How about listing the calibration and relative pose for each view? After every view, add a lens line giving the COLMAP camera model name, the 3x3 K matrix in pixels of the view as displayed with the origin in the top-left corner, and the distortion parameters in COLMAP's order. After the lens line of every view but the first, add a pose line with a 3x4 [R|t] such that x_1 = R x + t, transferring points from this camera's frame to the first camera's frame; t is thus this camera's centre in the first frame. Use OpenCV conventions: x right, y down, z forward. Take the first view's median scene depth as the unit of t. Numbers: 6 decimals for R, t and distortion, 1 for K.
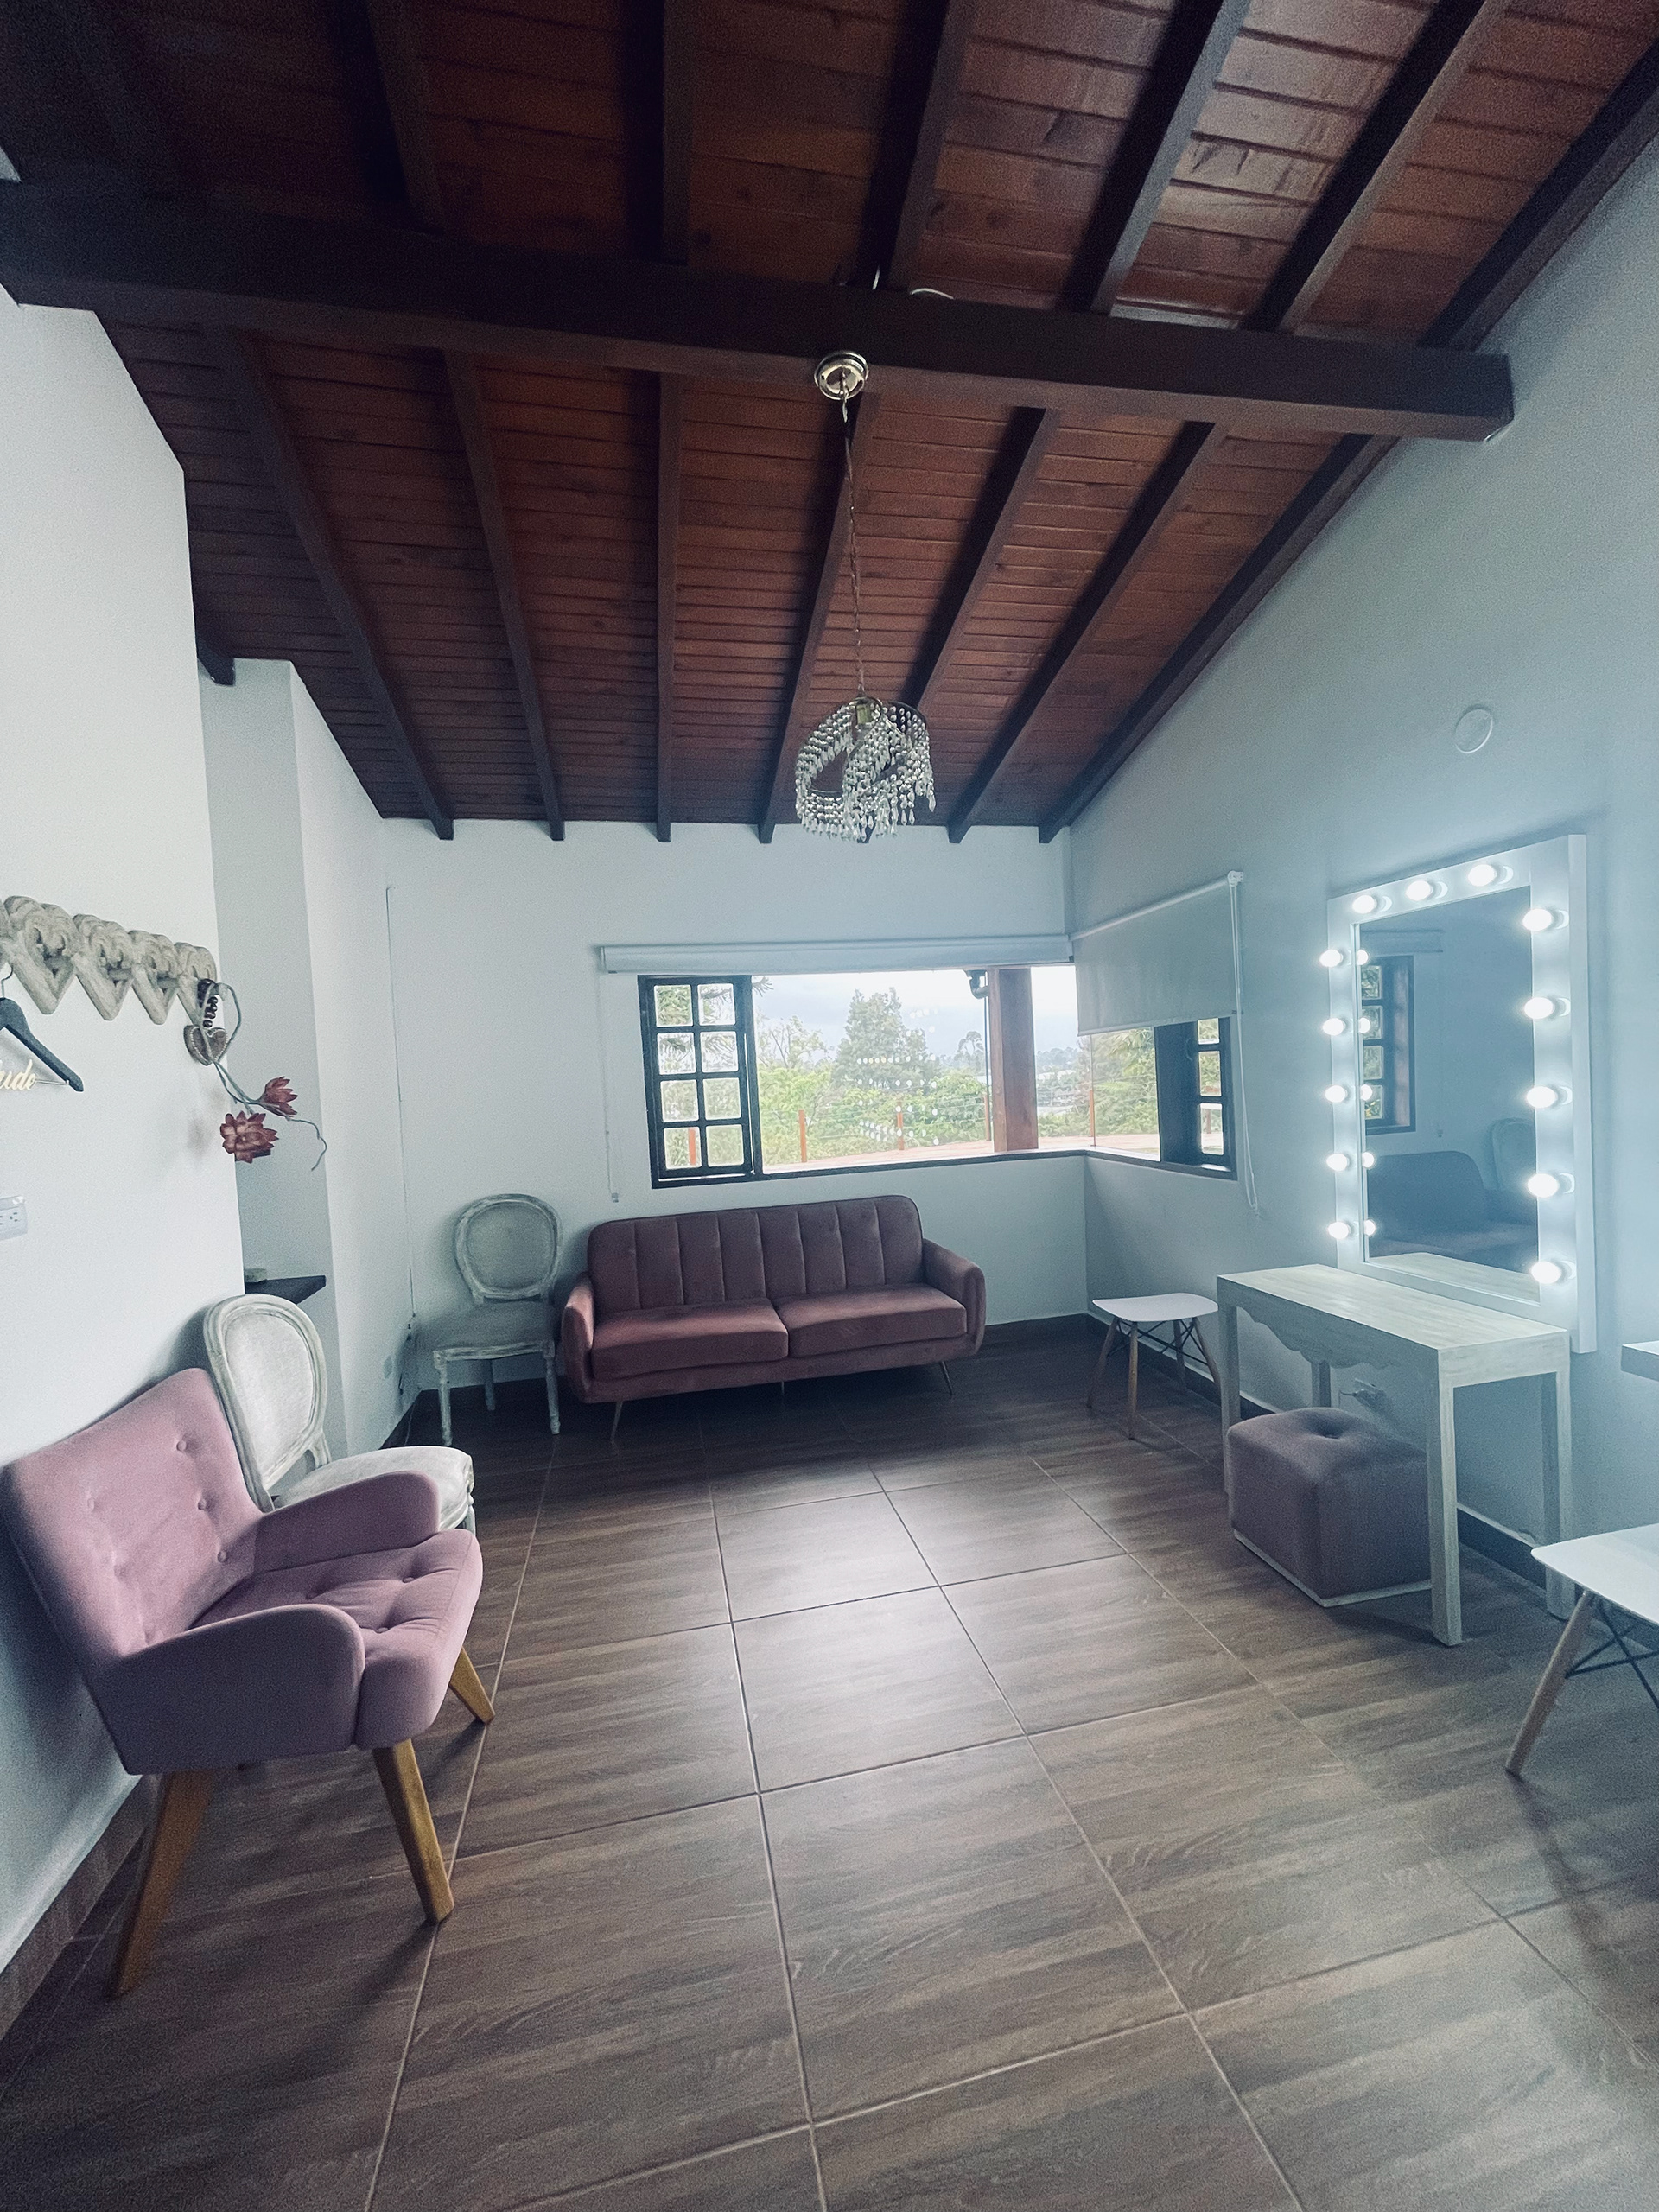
lens RADIAL K [[898.5, 0, 830.3], [0, 898.5, 1115.4], [0, 0, 1]] dist [-0.004417, 0.000038]
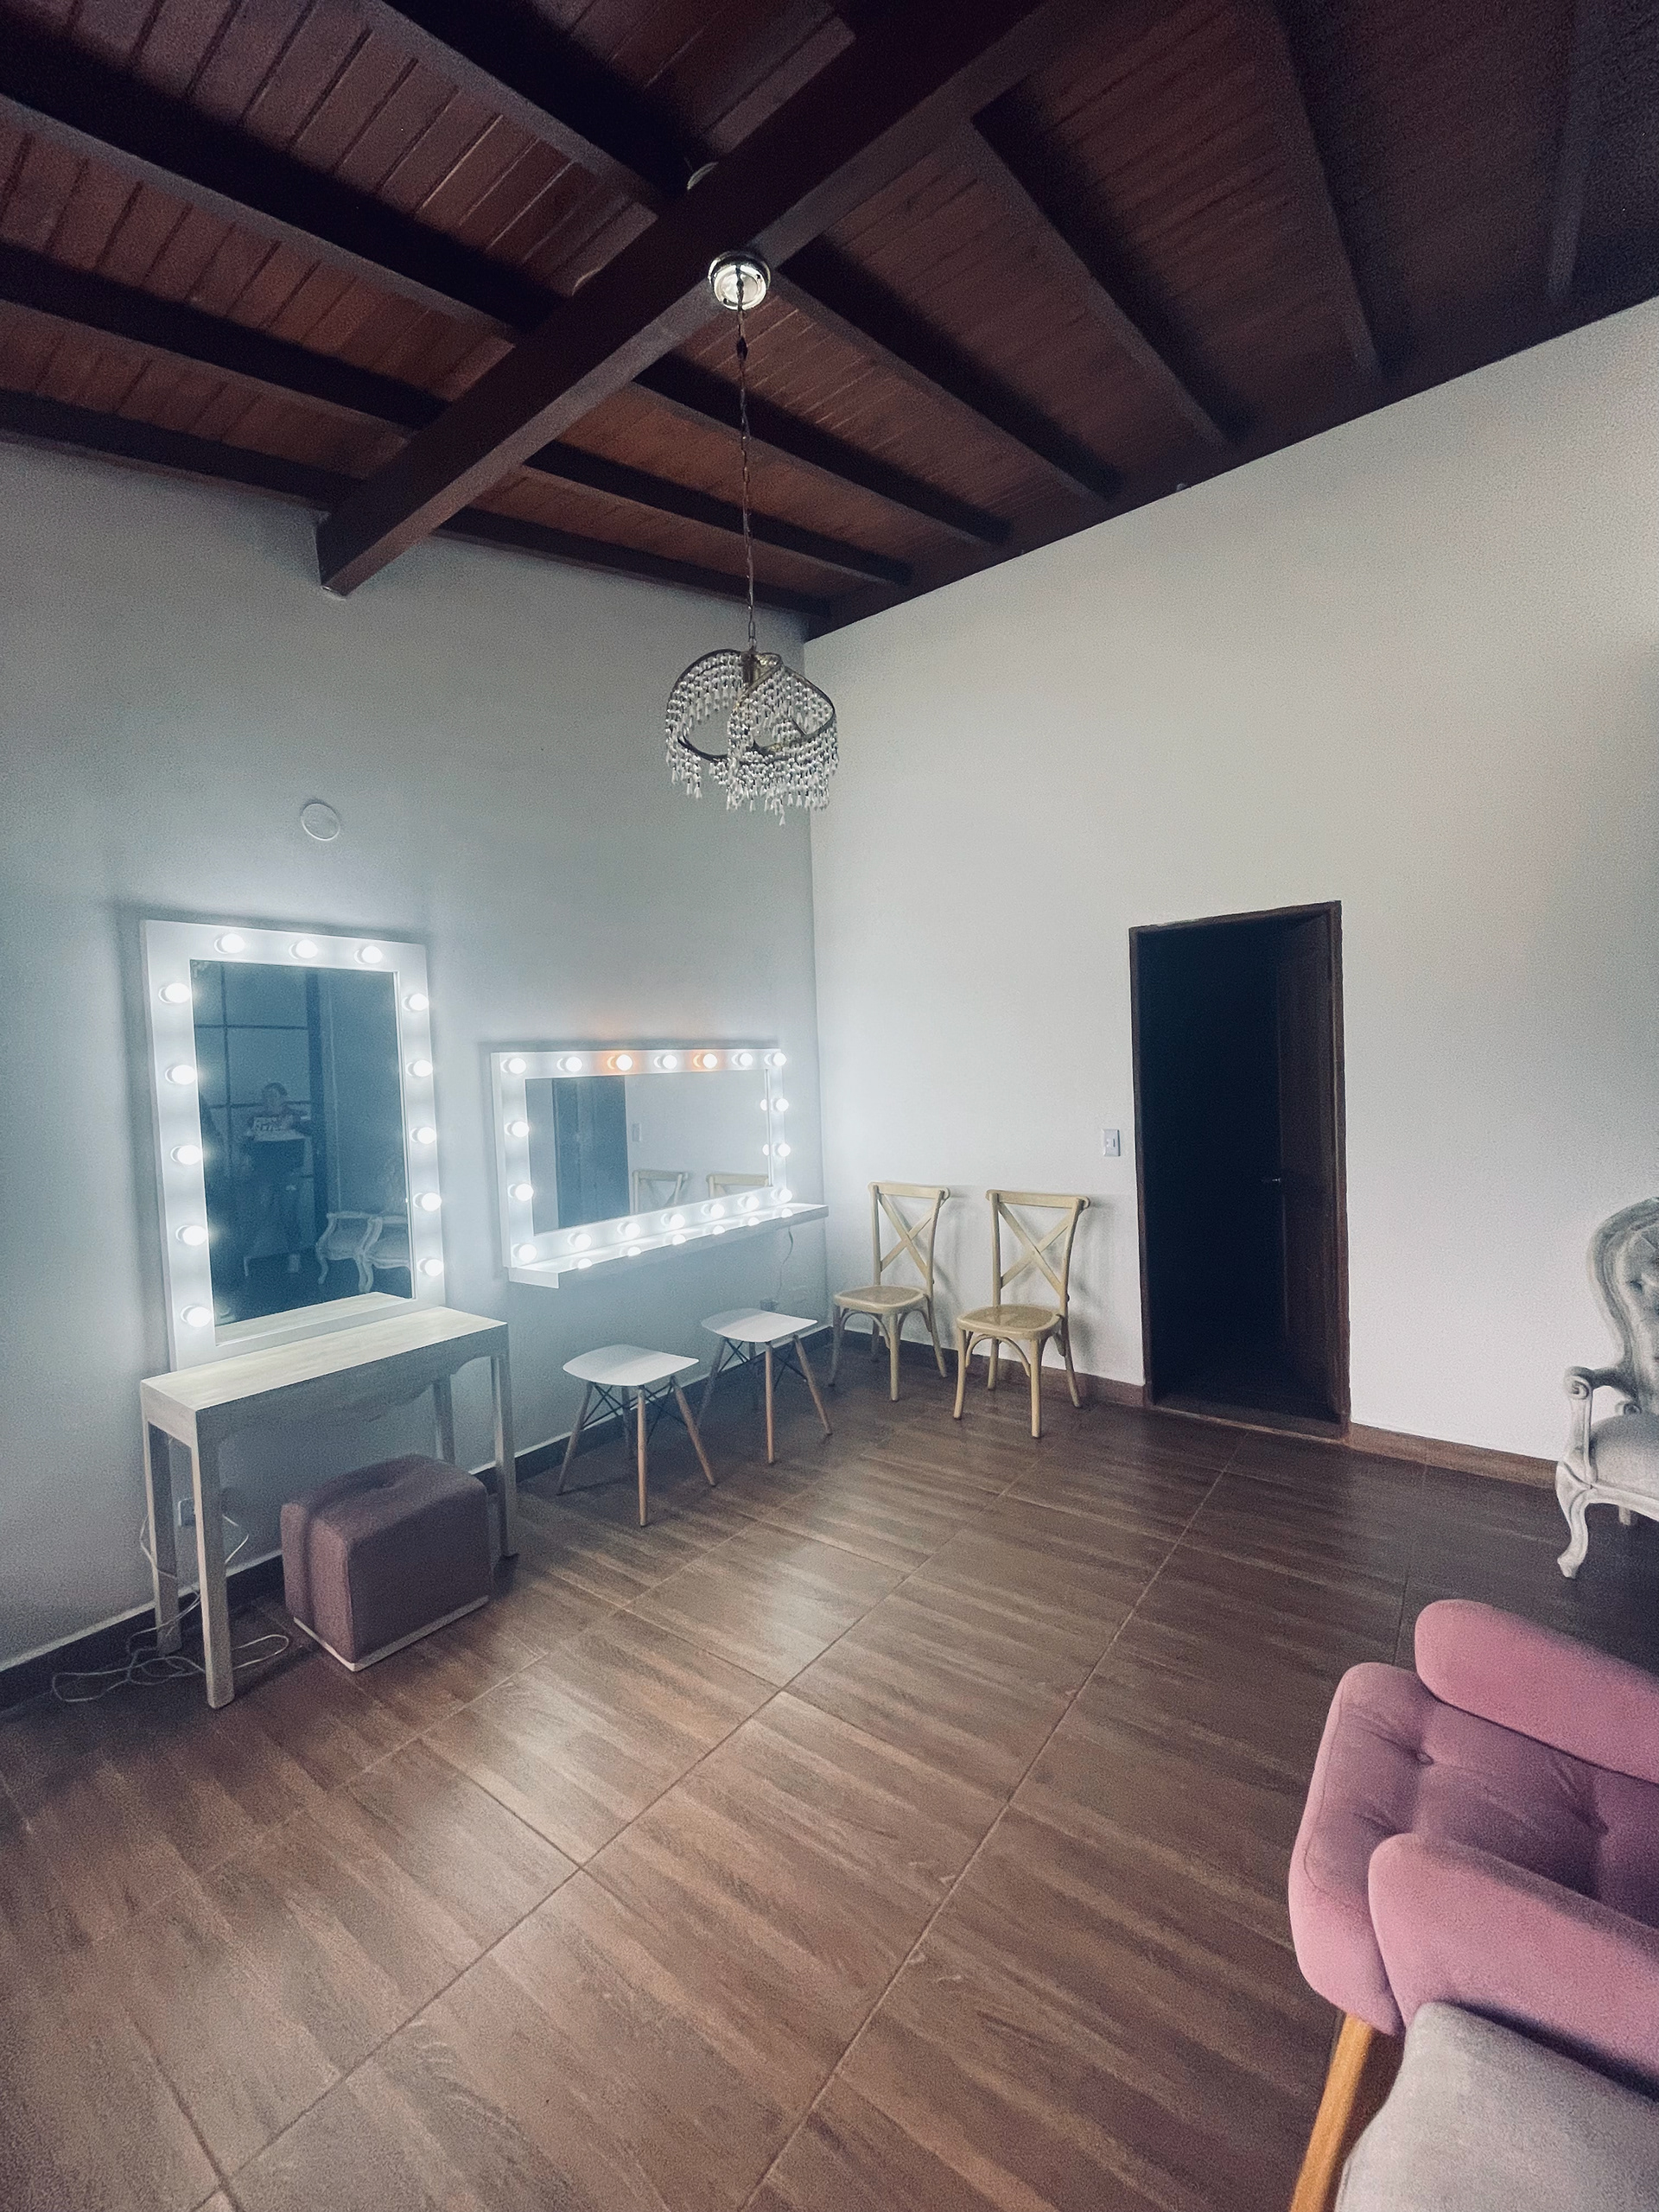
lens RADIAL K [[898.5, 0, 830.7], [0, 898.5, 1098.7], [0, 0, 1]] dist [-0.004417, 0.000038]
pose [[-0.666320, 0.047830, 0.744130, -0.619360], [0.108199, 0.993581, 0.033022, -0.054306], [-0.737774, 0.102518, -0.667218, 1.487331]]
